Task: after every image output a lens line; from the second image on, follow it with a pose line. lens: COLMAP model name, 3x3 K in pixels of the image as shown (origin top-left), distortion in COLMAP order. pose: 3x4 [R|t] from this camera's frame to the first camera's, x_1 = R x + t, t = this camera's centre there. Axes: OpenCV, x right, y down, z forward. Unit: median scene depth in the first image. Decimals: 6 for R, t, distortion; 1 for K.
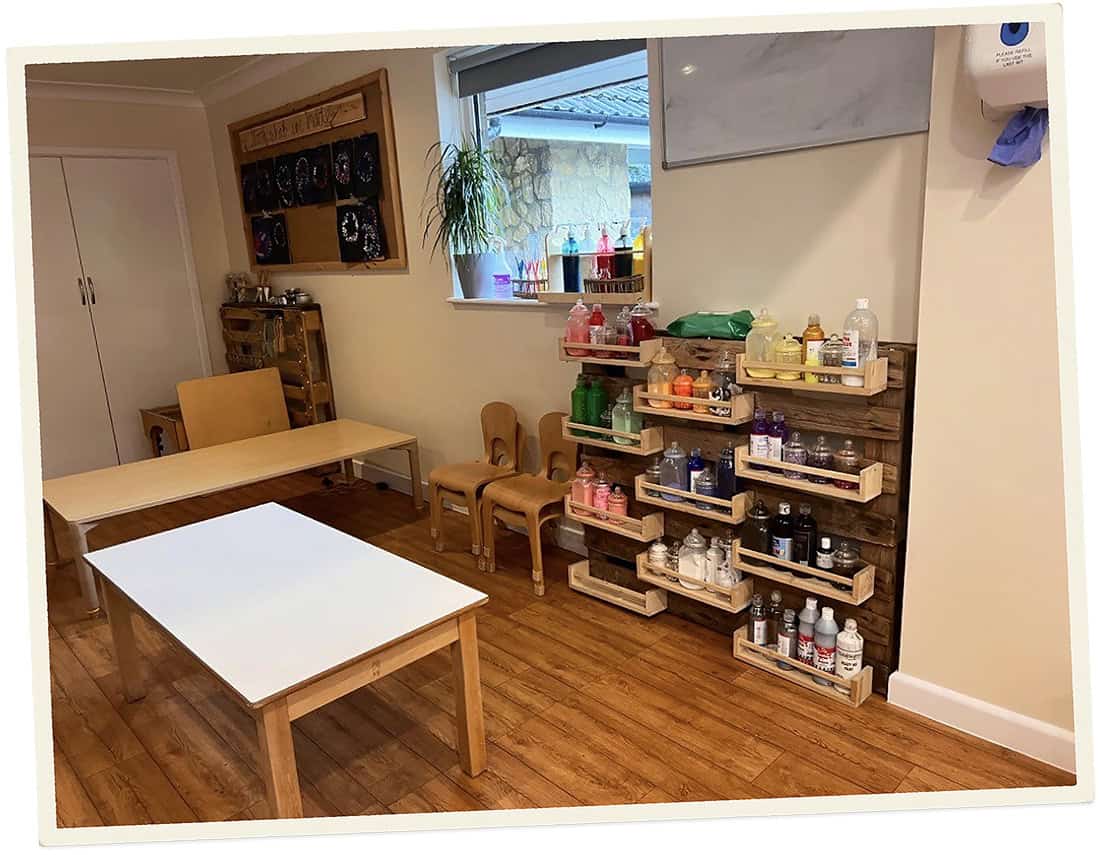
lens RADIAL K [[776.8, 0, 550.5], [0, 776.8, 427.5], [0, 0, 1]] dist [-0.000693, -0.000224]
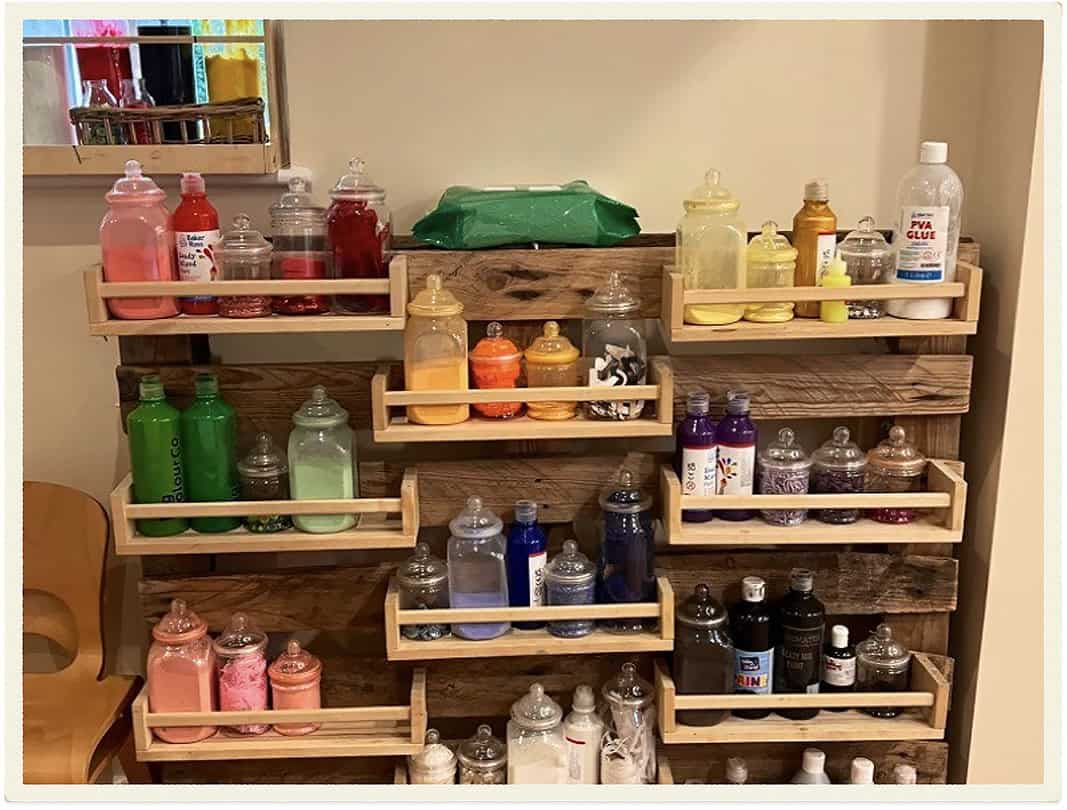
lens RADIAL K [[1181.3, 0, 533.5], [0, 1181.3, 405.0], [0, 0, 1]] dist [0.084100, -0.013948]
pose [[0.655273, -0.148136, 0.740725, -0.294193], [0.142911, 0.987186, 0.071000, -0.074578], [-0.741750, 0.059334, 0.668046, 0.564393]]
